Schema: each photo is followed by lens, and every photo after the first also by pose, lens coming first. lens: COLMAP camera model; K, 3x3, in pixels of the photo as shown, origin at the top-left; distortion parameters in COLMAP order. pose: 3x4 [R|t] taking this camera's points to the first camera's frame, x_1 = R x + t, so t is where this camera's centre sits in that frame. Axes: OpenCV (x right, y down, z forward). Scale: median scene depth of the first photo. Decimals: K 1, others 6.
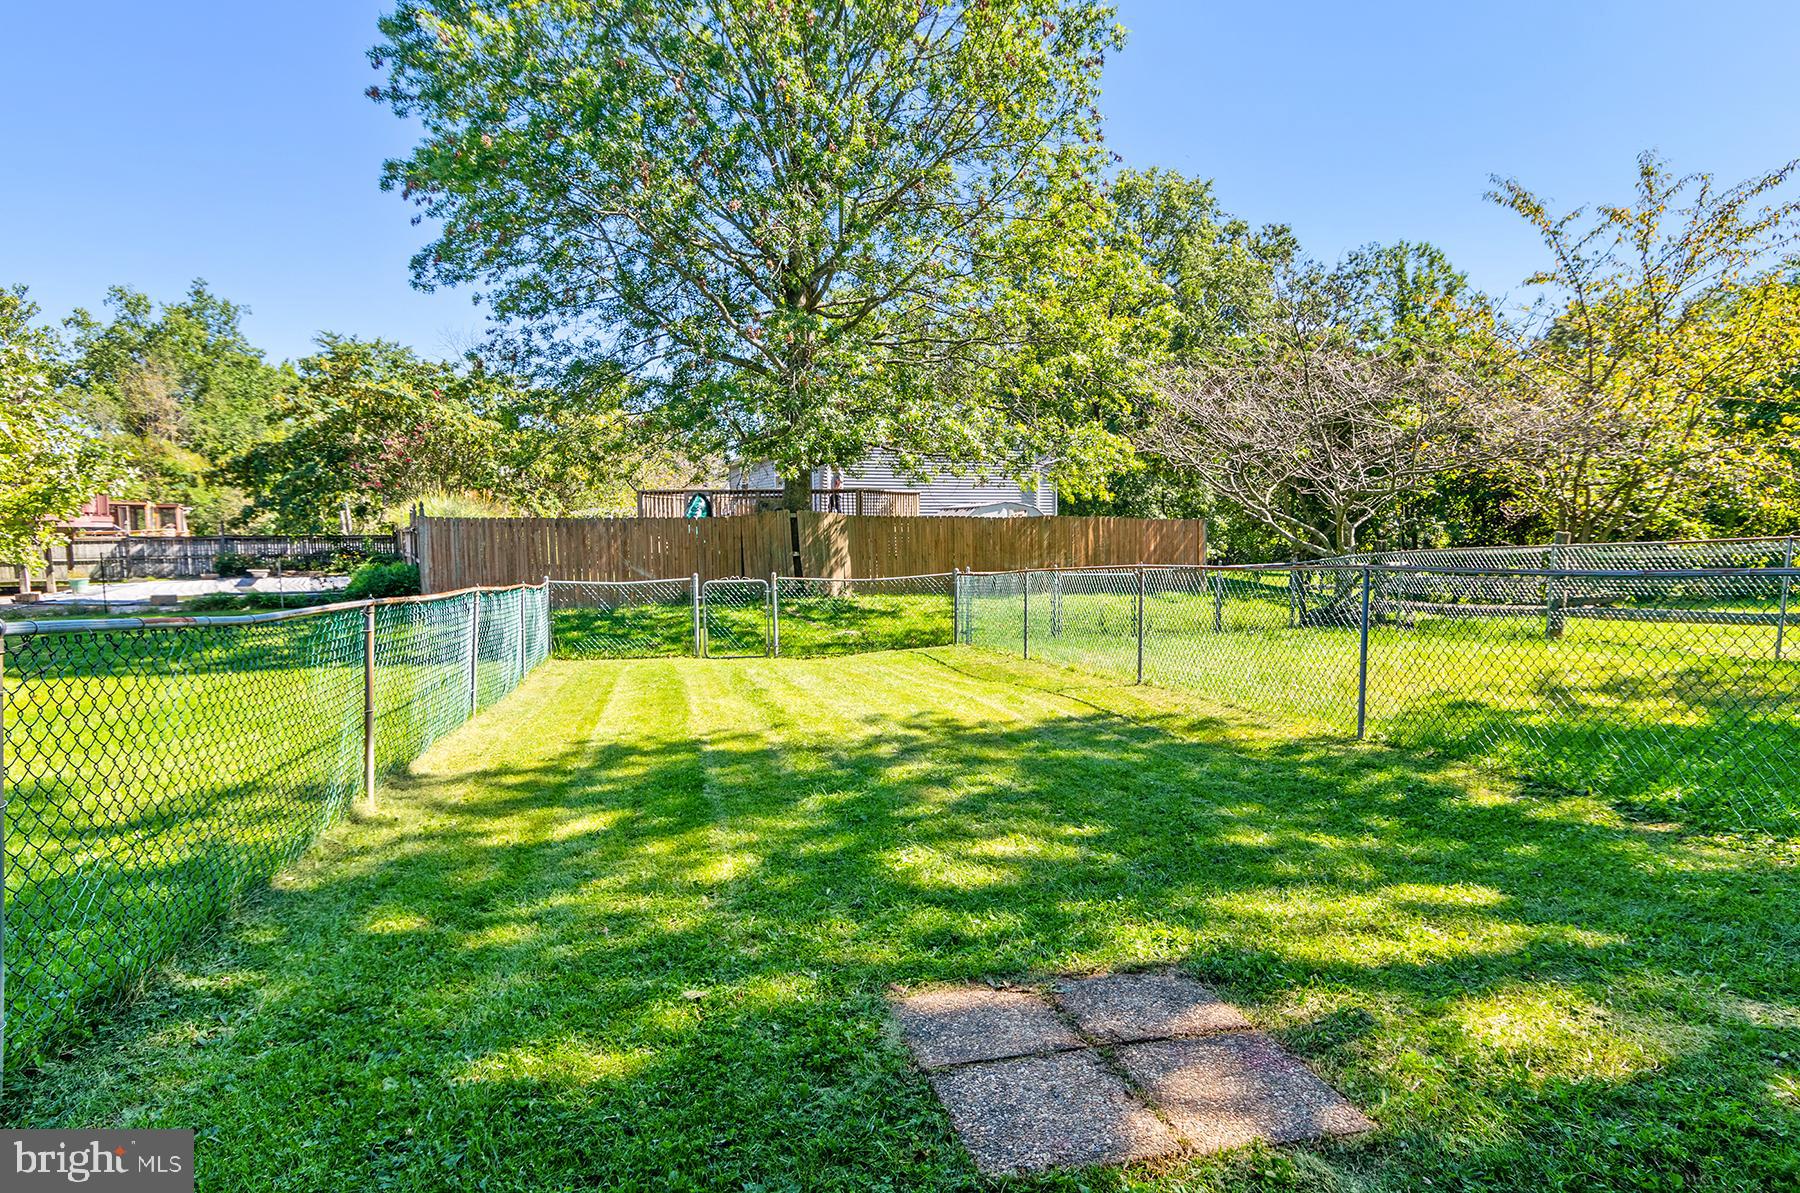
lens RADIAL K [[994.6, 0, 915.4], [0, 994.6, 612.6], [0, 0, 1]] dist [0.010587, -0.007412]
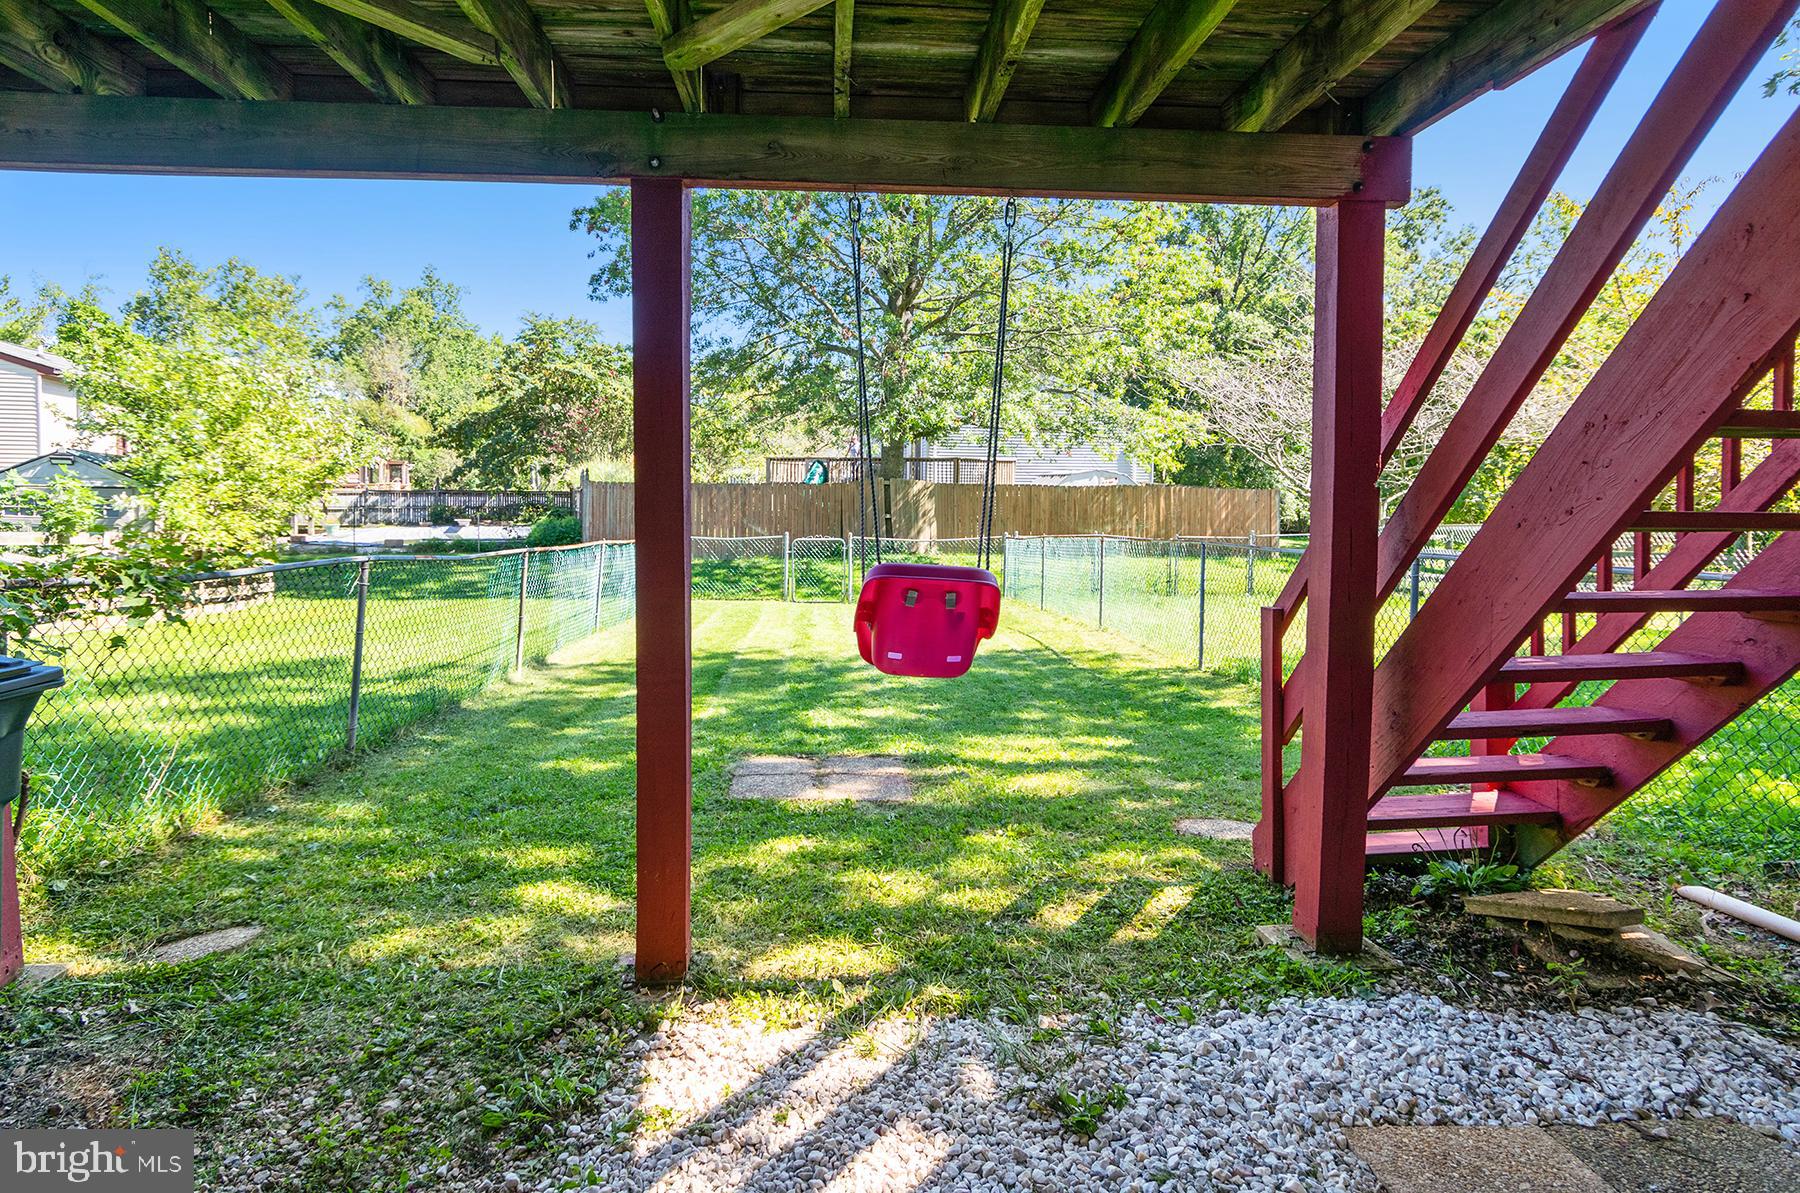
lens RADIAL K [[994.6, 0, 897.3], [0, 994.6, 486.3], [0, 0, 1]] dist [0.010587, -0.007412]
pose [[0.985323, 0.013698, -0.170149, 0.060663], [-0.027933, 0.996278, -0.081547, 0.000331], [0.168398, 0.085103, 0.982038, -0.093875]]
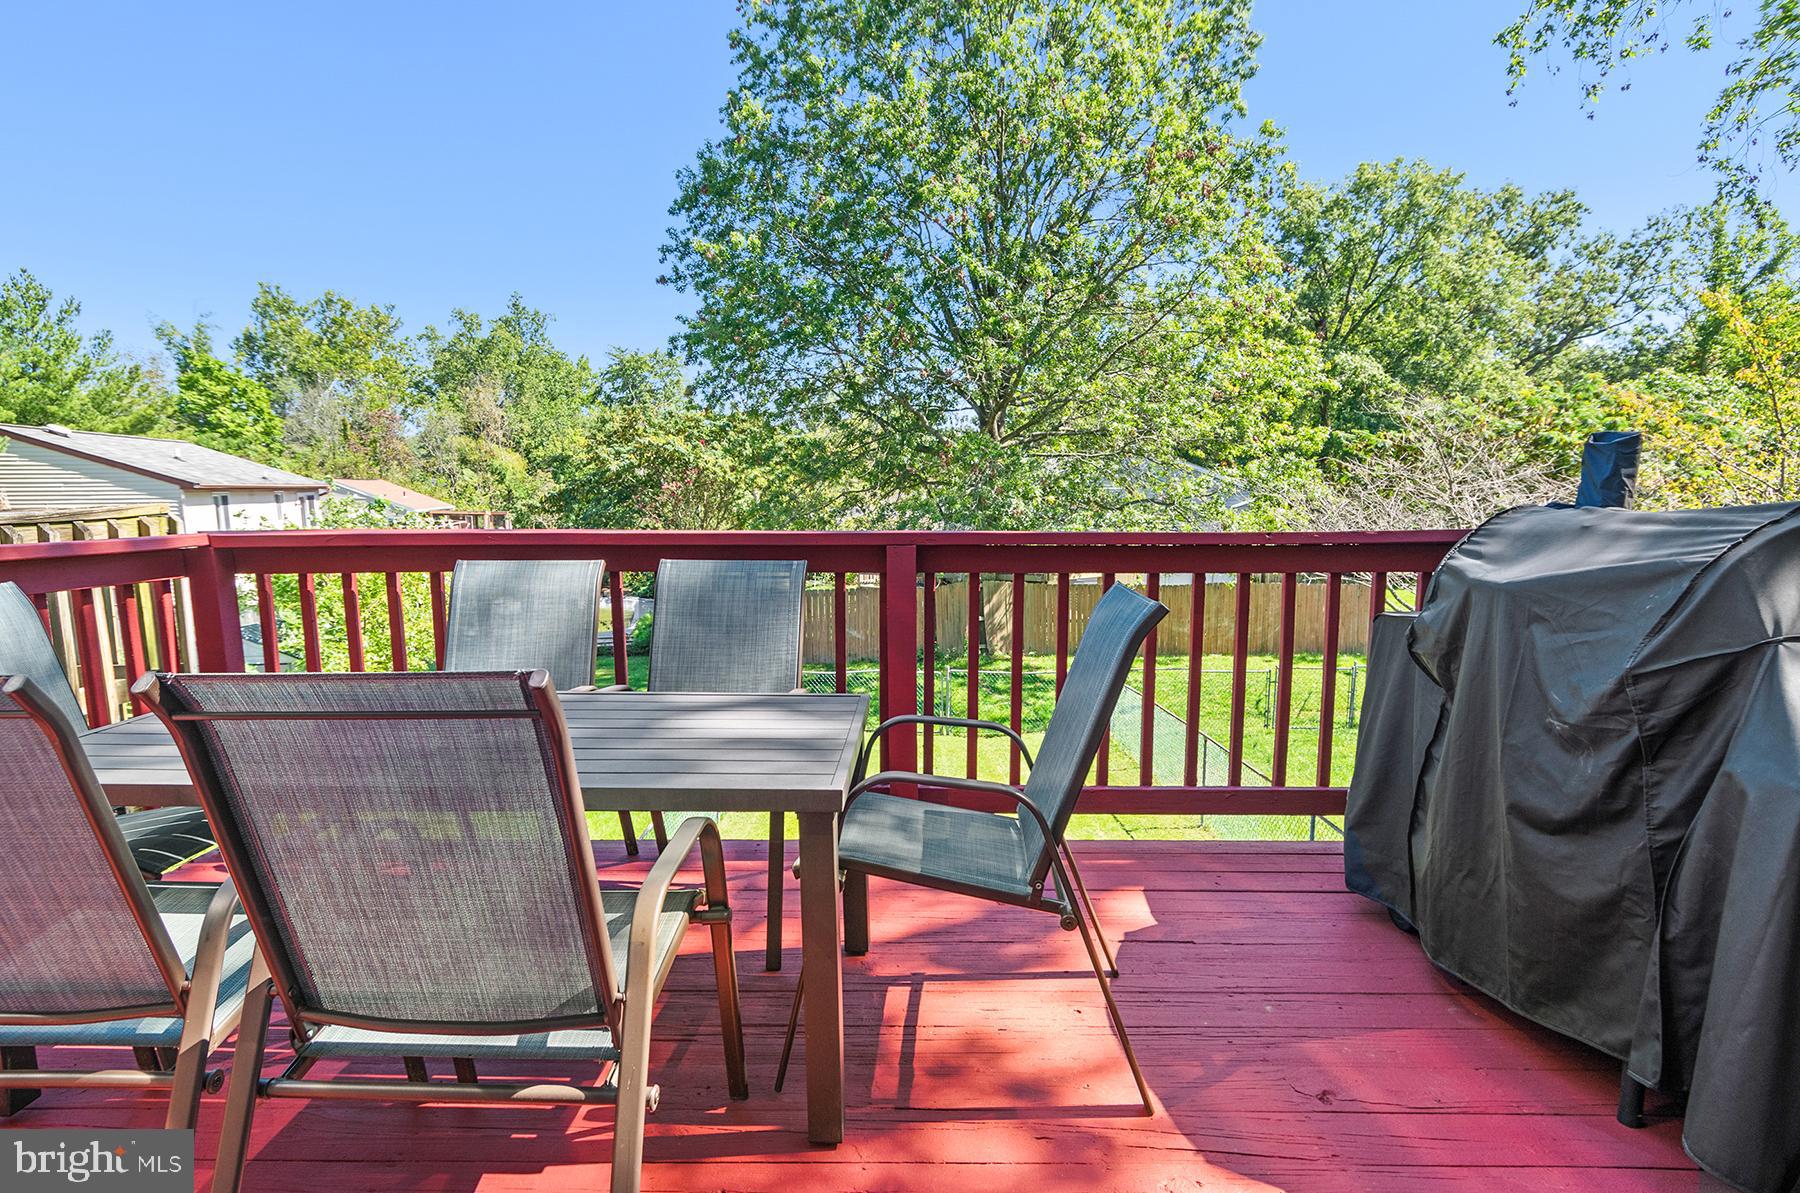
lens RADIAL K [[985.0, 0, 899.0], [0, 985.0, 630.5], [0, 0, 1]] dist [0.004266, -0.000653]
pose [[0.969128, 0.040141, -0.243270, 0.047821], [-0.026161, 0.997830, 0.060429, -0.083709], [0.245167, -0.052199, 0.968075, -0.104068]]
